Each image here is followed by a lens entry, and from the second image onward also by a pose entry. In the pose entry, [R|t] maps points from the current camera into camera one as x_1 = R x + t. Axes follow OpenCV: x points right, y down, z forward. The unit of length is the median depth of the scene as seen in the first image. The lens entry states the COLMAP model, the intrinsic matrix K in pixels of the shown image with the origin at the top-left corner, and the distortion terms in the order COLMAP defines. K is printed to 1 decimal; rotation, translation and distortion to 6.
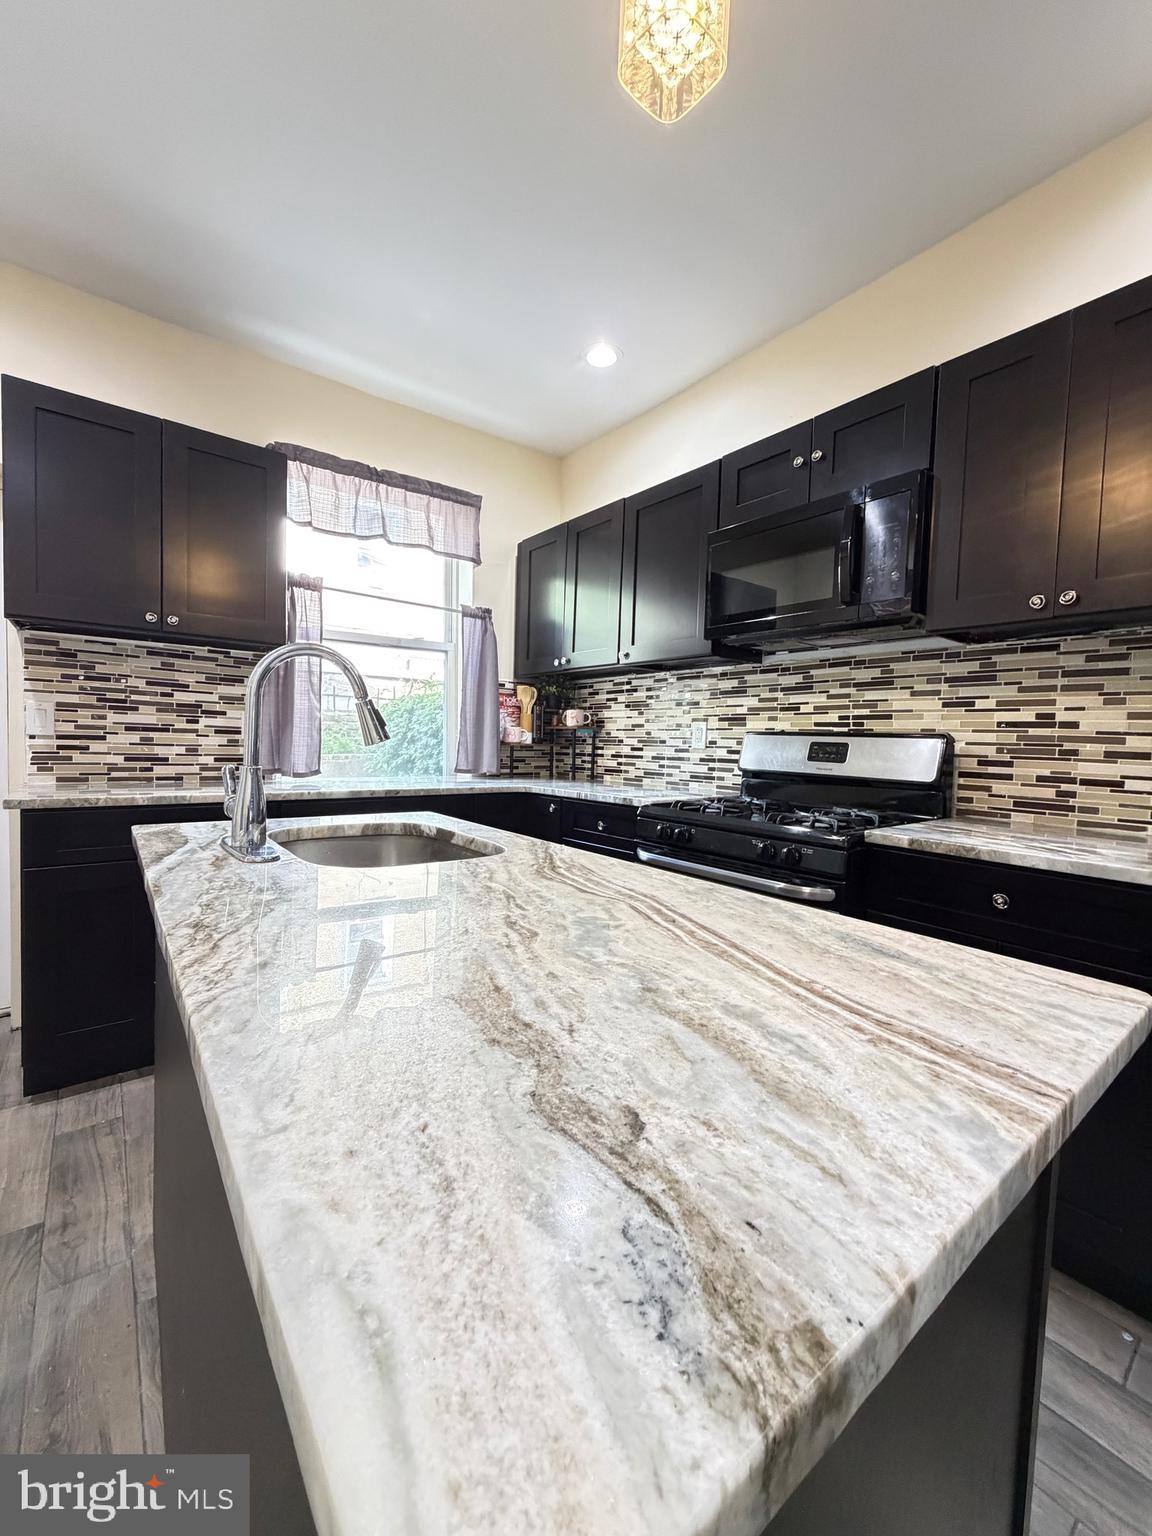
lens RADIAL K [[609.7, 0, 572.9], [0, 609.7, 765.1], [0, 0, 1]] dist [-0.000898, 0.000240]
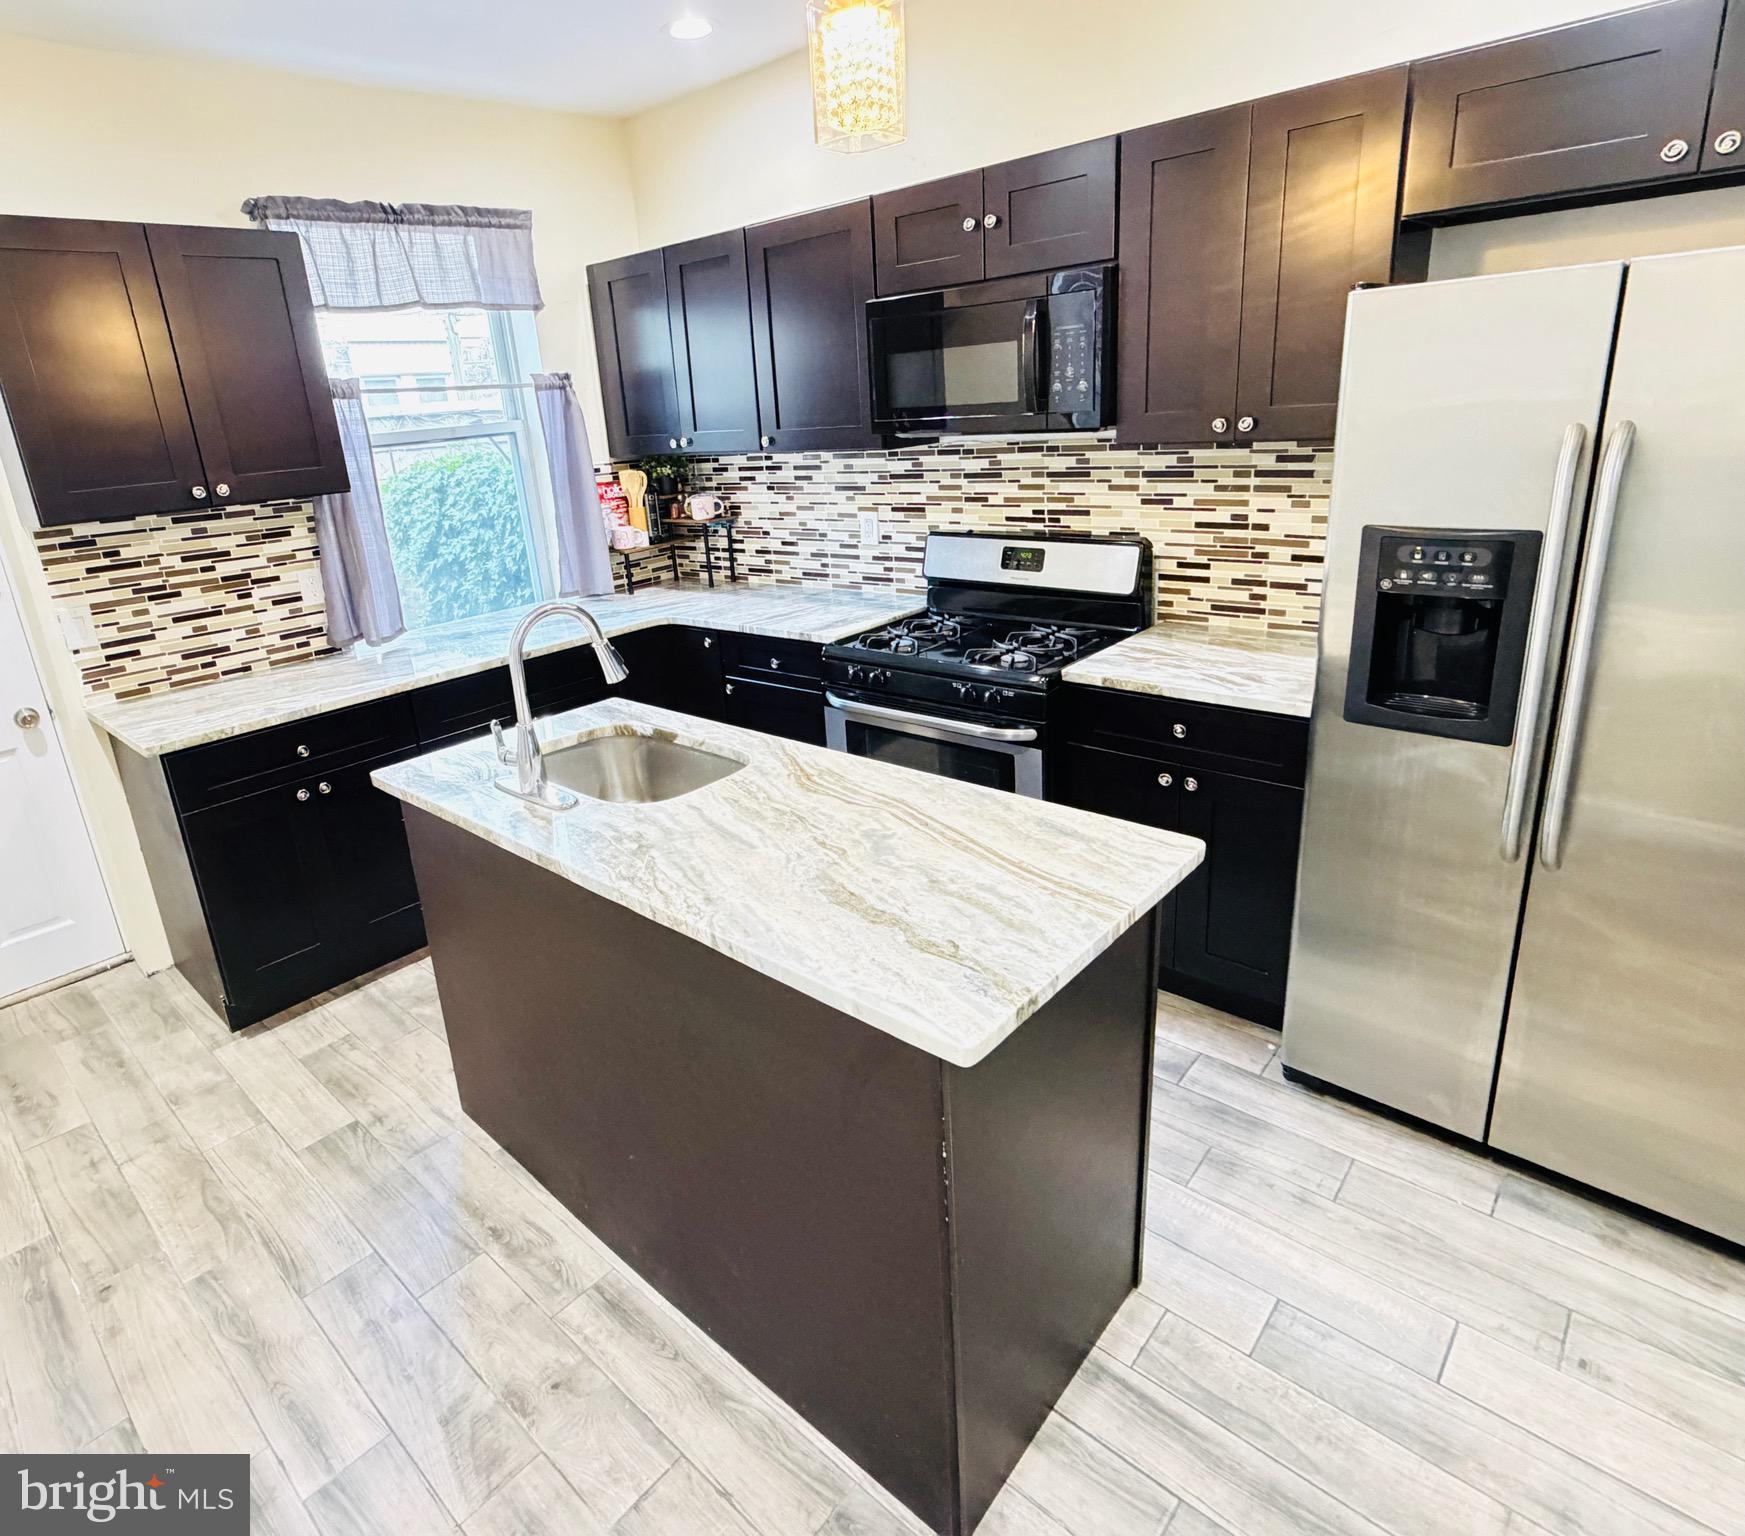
lens RADIAL K [[977.5, 0, 720.6], [0, 977.5, 696.5], [0, 0, 1]] dist [-0.003733, 0.002044]
pose [[0.988267, -0.131282, 0.078063, -0.162122], [0.108621, 0.963401, 0.245070, -0.232391], [-0.107380, -0.233716, 0.966357, -0.397005]]
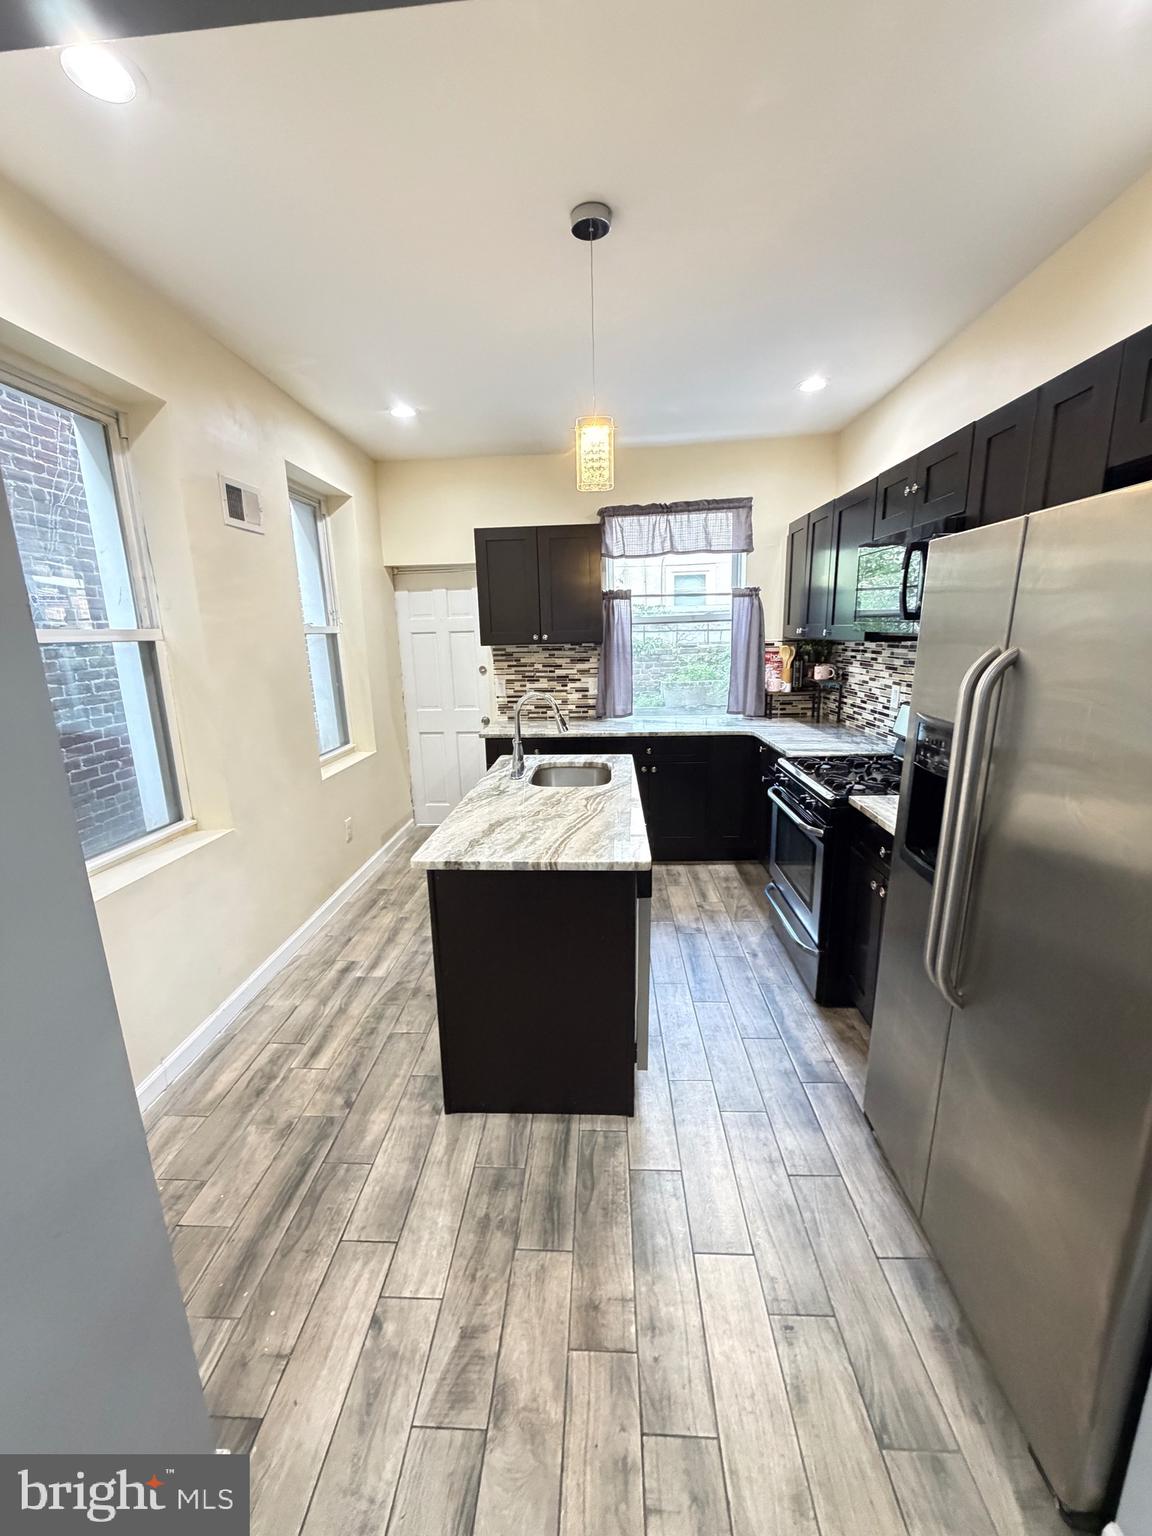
lens RADIAL K [[609.7, 0, 571.5], [0, 609.7, 763.8], [0, 0, 1]] dist [-0.000898, 0.000240]
pose [[0.751358, 0.095746, -0.652912, 0.692023], [0.018085, 0.986059, 0.165413, -0.169420], [0.659647, -0.136092, 0.739152, -0.400182]]
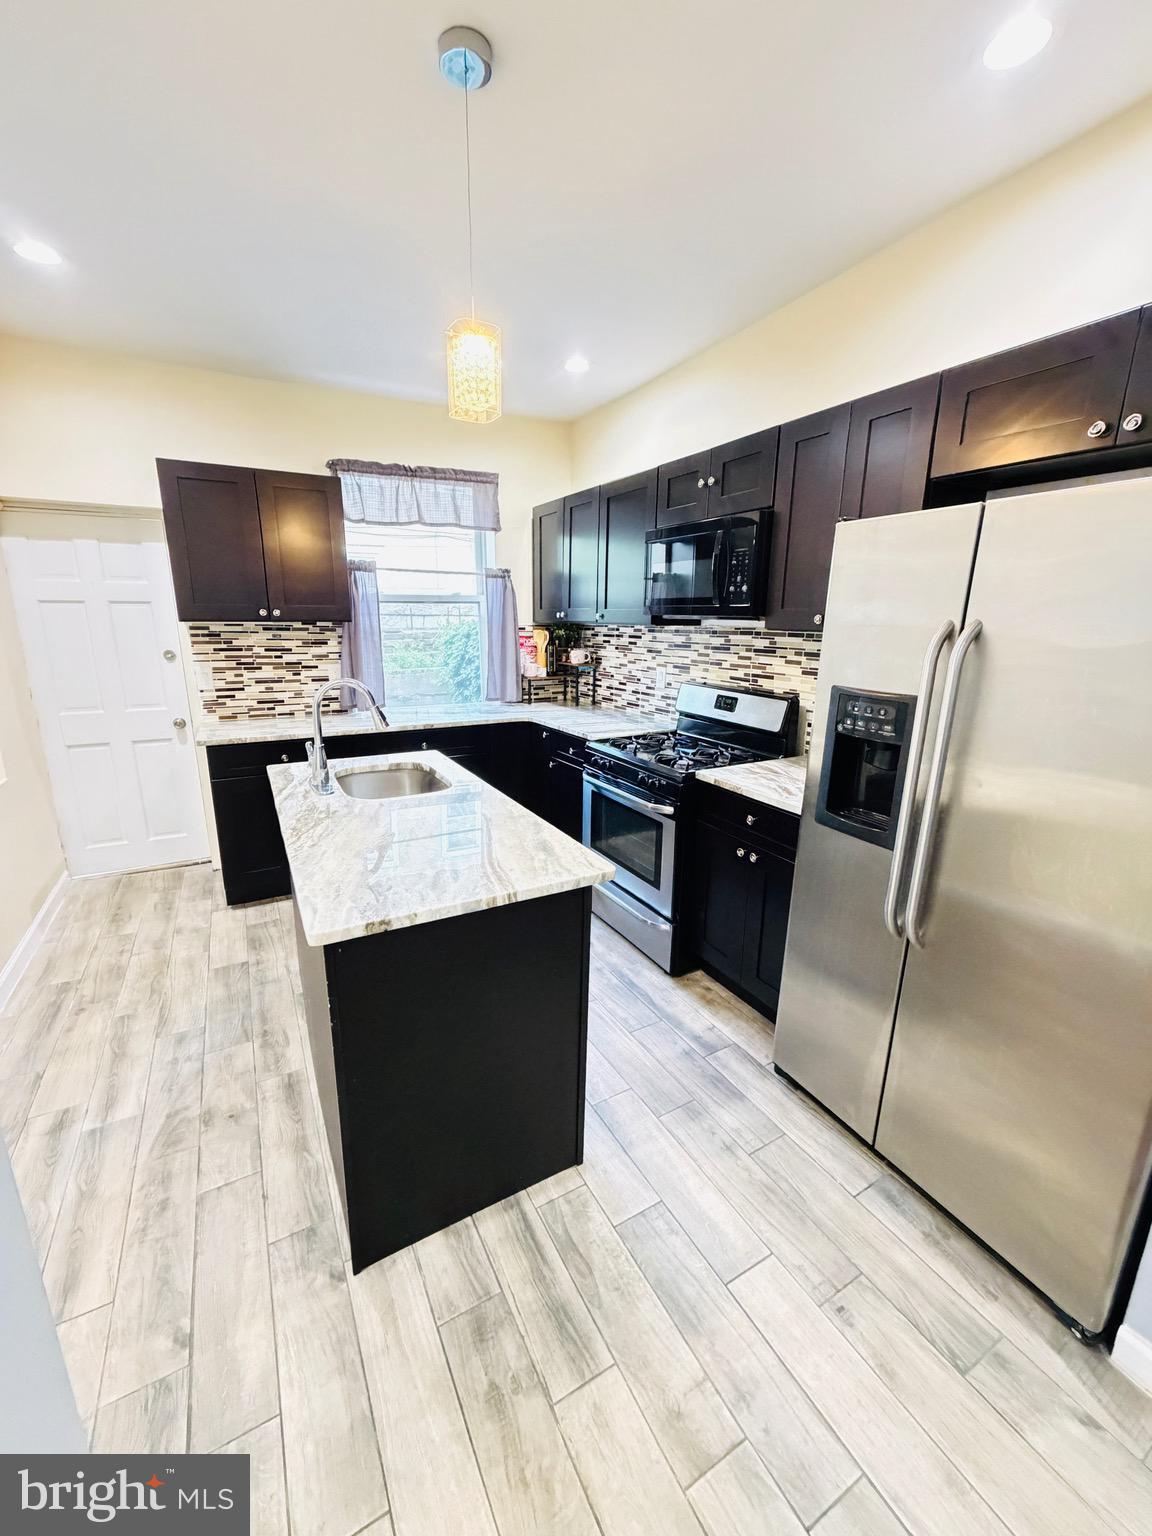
lens RADIAL K [[609.7, 0, 571.9], [0, 609.7, 765.5], [0, 0, 1]] dist [-0.000898, 0.000240]
pose [[0.987077, 0.017726, -0.159264, 0.306453], [0.013244, 0.981439, 0.191315, -0.153678], [0.159699, -0.190952, 0.968521, -0.406869]]
